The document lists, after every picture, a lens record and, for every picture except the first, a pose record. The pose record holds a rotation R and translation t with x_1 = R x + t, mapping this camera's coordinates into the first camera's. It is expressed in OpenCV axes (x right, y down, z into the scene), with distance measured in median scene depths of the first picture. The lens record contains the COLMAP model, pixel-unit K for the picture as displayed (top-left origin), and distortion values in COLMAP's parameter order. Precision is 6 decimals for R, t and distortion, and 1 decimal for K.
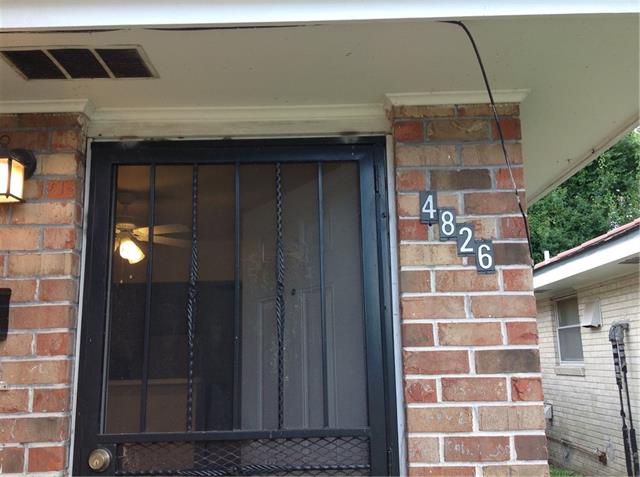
lens RADIAL K [[592.2, 0, 324.7], [0, 592.2, 241.2], [0, 0, 1]] dist [0.150435, -0.299487]
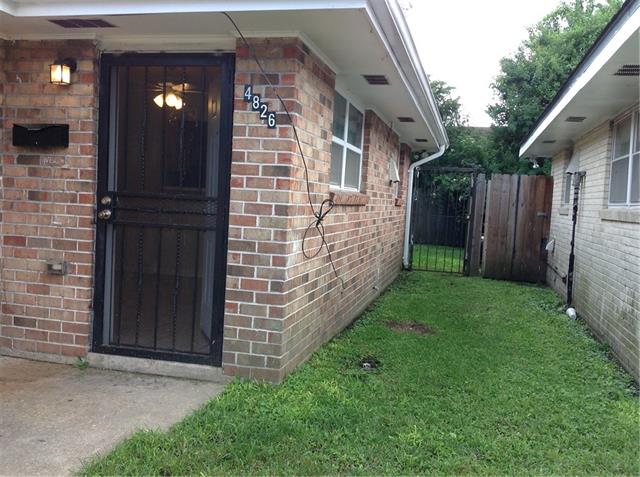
lens RADIAL K [[611.6, 0, 317.1], [0, 611.6, 236.7], [0, 0, 1]] dist [0.143532, -0.294969]
pose [[0.965674, 0.088330, -0.244278, 0.963715], [-0.023654, 0.966403, 0.255941, -0.129887], [0.258678, -0.241377, 0.935320, -1.013700]]
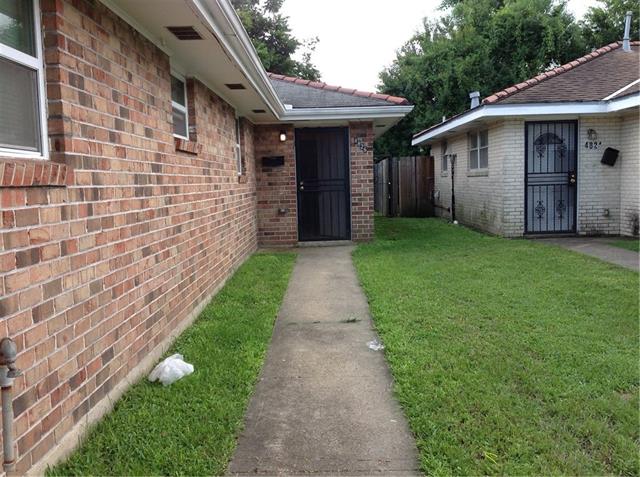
lens RADIAL K [[611.6, 0, 317.1], [0, 611.6, 236.7], [0, 0, 1]] dist [0.143532, -0.294969]
pose [[0.999826, -0.006817, -0.017358, -0.099964], [0.011472, 0.958669, 0.284292, -0.858269], [0.014702, -0.284442, 0.958581, -4.940442]]
